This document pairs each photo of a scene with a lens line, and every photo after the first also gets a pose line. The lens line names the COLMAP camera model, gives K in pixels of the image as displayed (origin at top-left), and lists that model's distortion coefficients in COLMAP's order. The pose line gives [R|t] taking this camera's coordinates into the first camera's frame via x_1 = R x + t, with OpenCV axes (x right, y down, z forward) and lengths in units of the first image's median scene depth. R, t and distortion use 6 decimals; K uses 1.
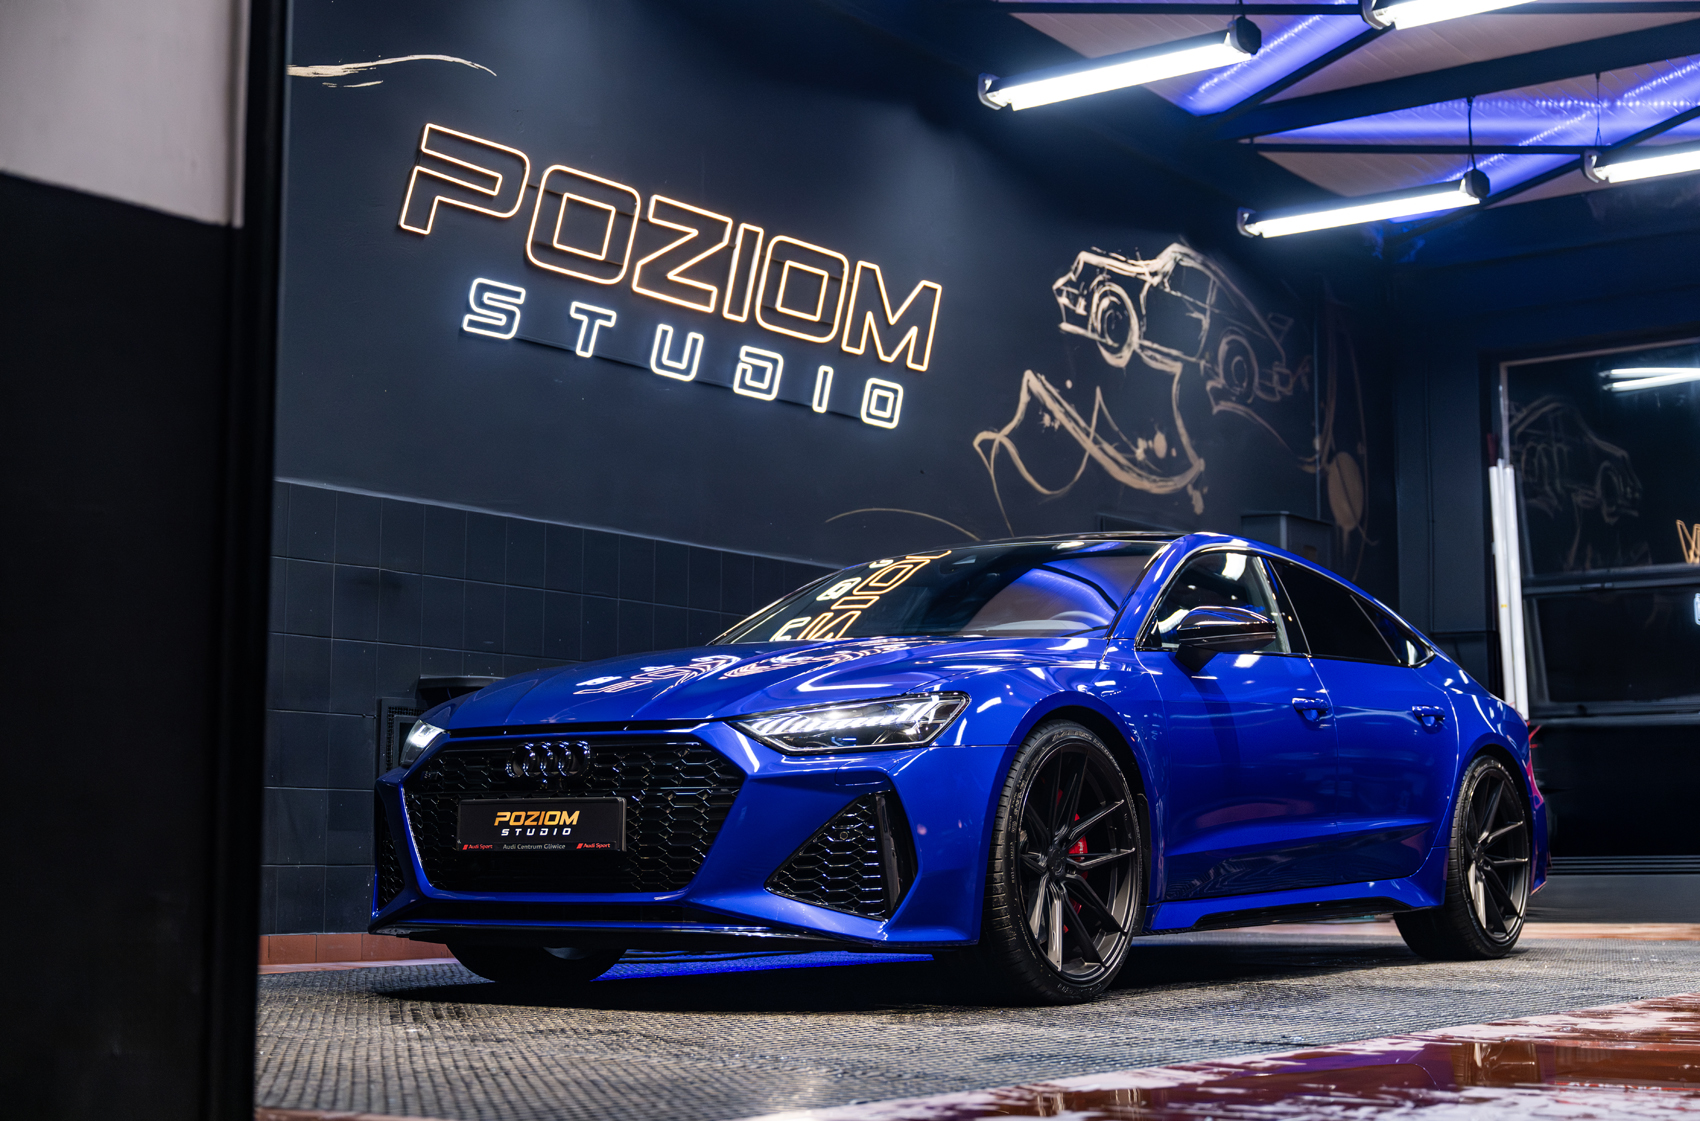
lens RADIAL K [[2510.2, 0, 850.0], [0, 2510.2, 560.5], [0, 0, 1]] dist [-0.009330, 0.000771]
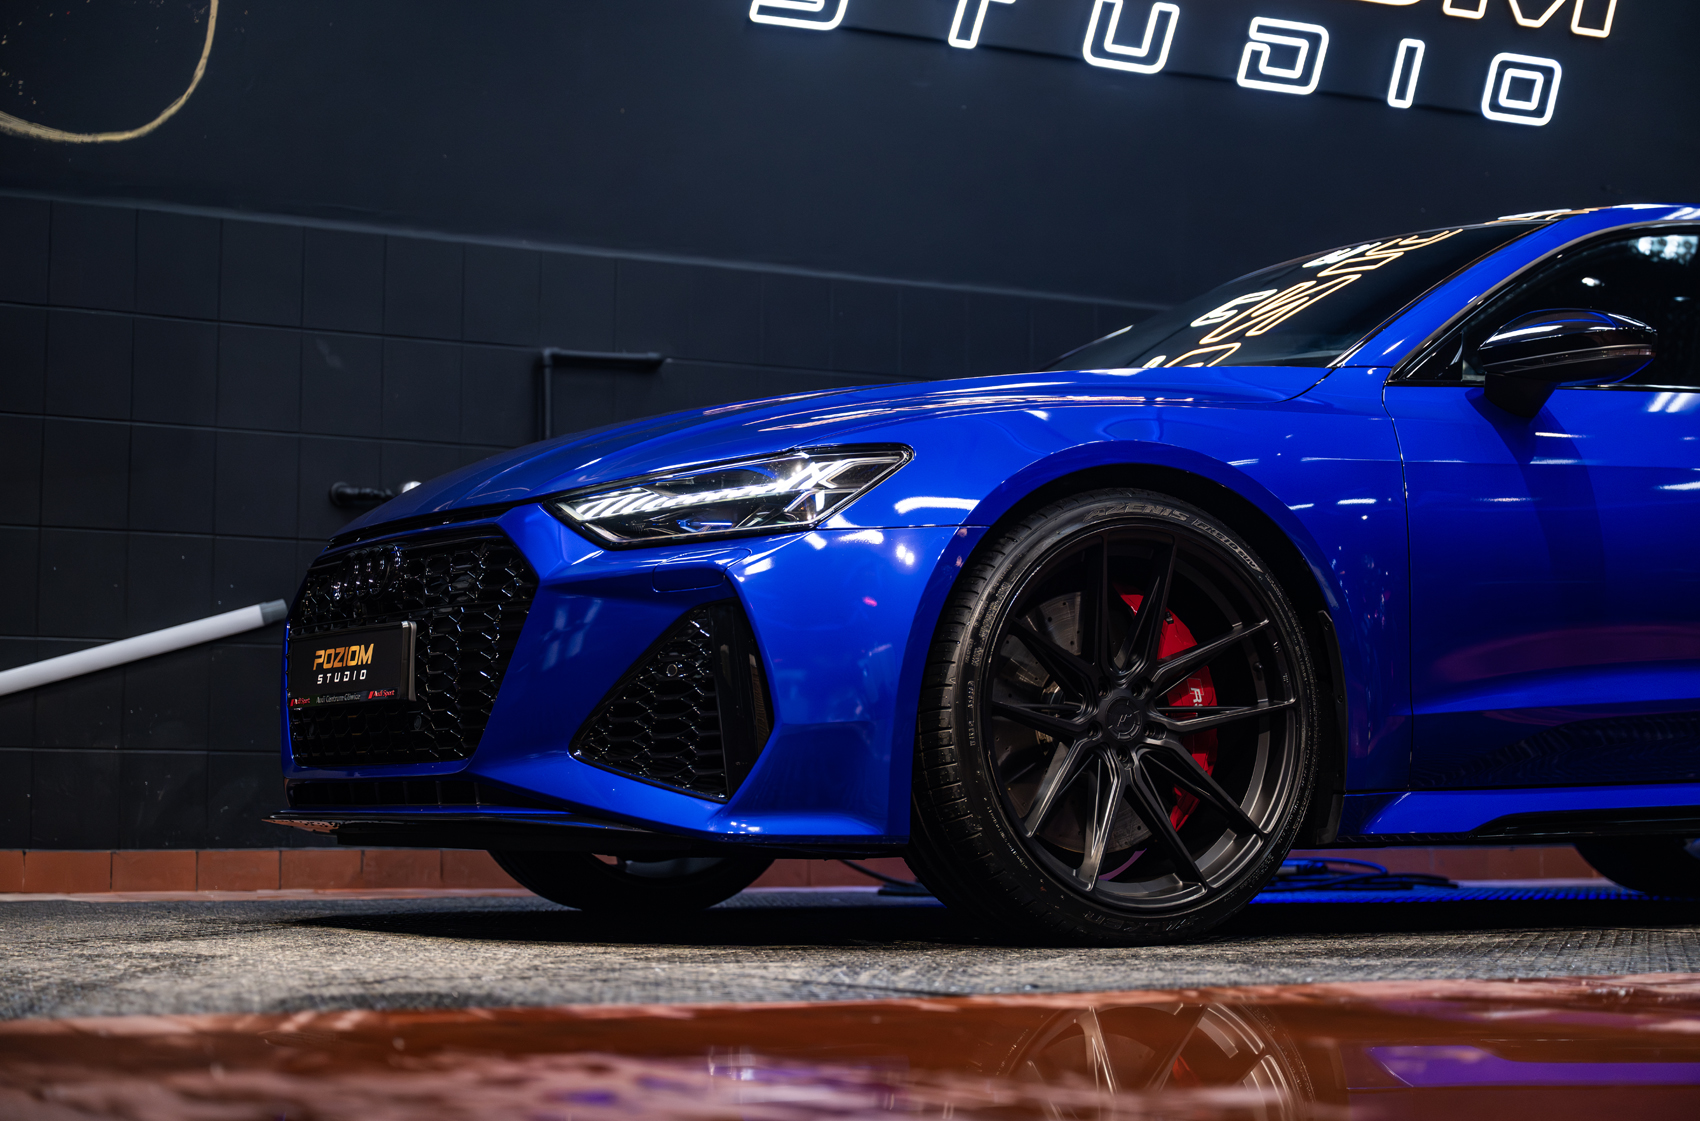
lens RADIAL K [[3129.8, 0, 850.0], [0, 3129.8, 560.5], [0, 0, 1]] dist [-0.019253, 0.128144]
pose [[0.903657, -0.031558, -0.427092, 0.218066], [0.046895, 0.998576, 0.025438, 0.036146], [0.425681, -0.043016, 0.903850, 0.169263]]
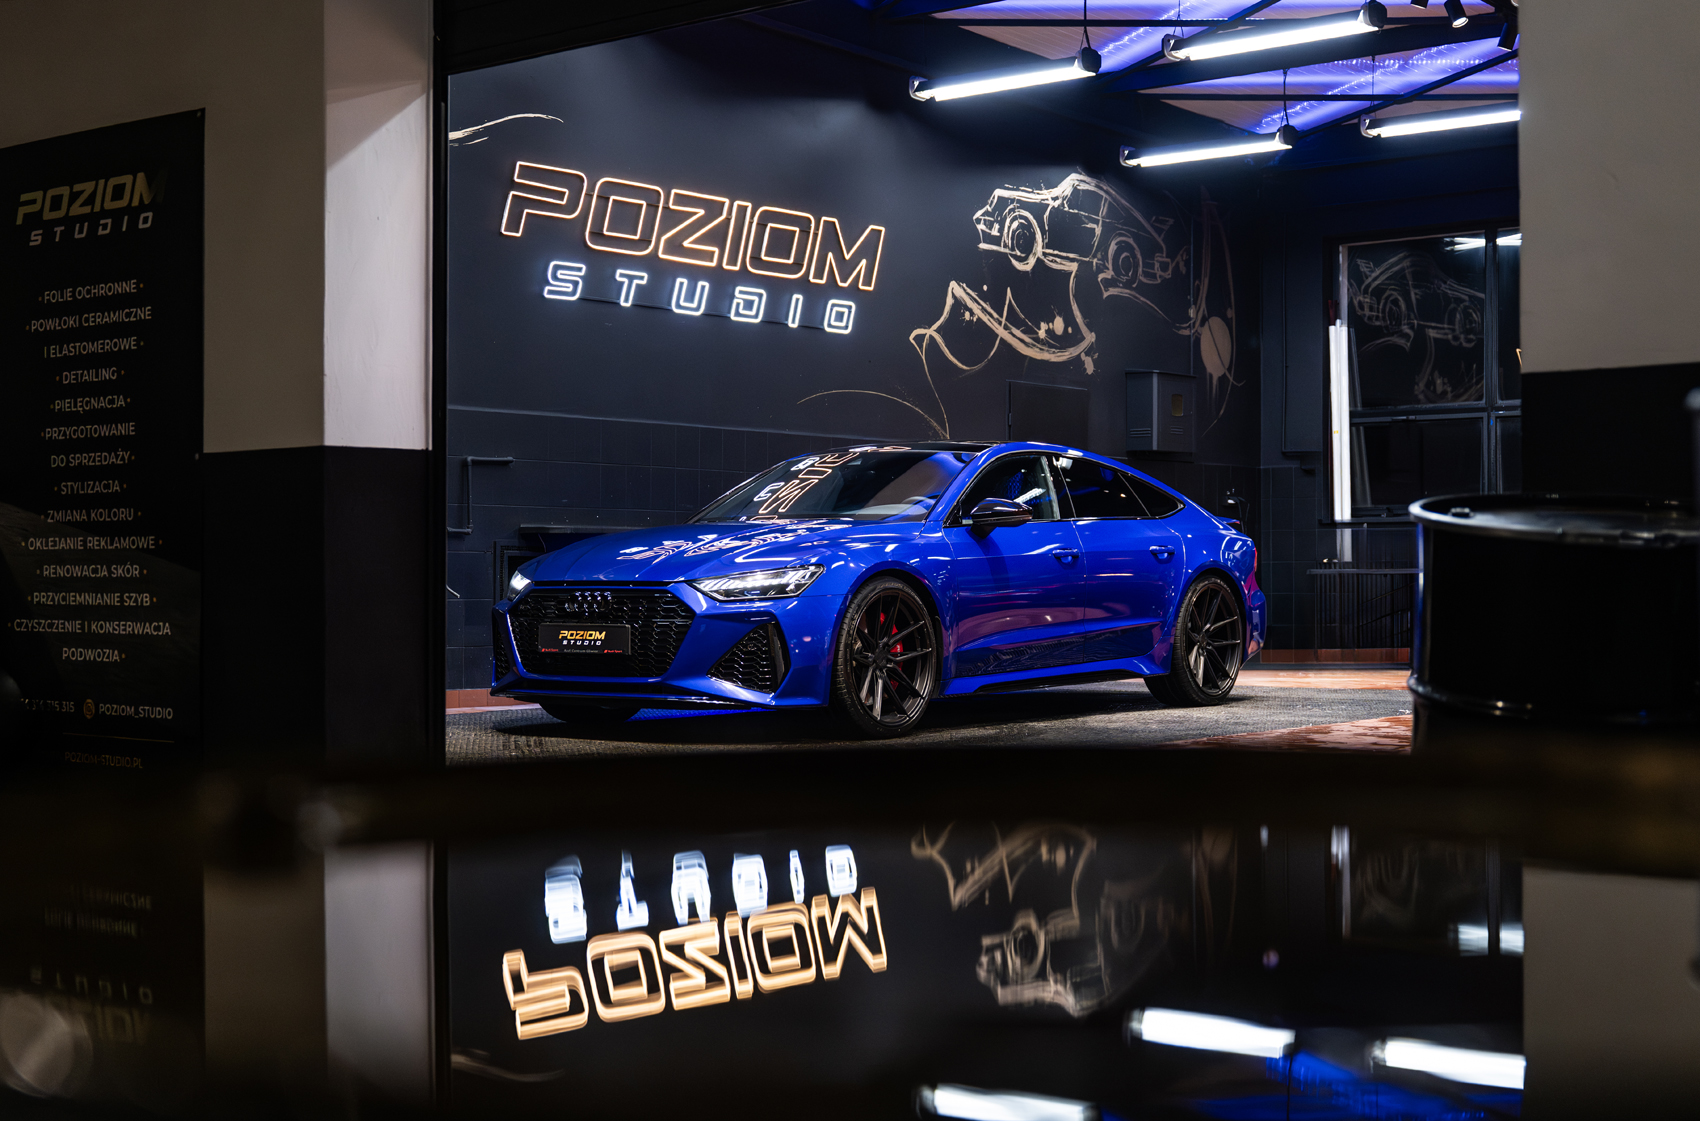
lens RADIAL K [[2407.4, 0, 850.0], [0, 2407.4, 560.5], [0, 0, 1]] dist [-0.008855, -0.005243]
pose [[0.999133, -0.000633, -0.041618, 0.080789], [0.005298, 0.993686, 0.112068, -0.083340], [0.041284, -0.112192, 0.992829, -0.405051]]
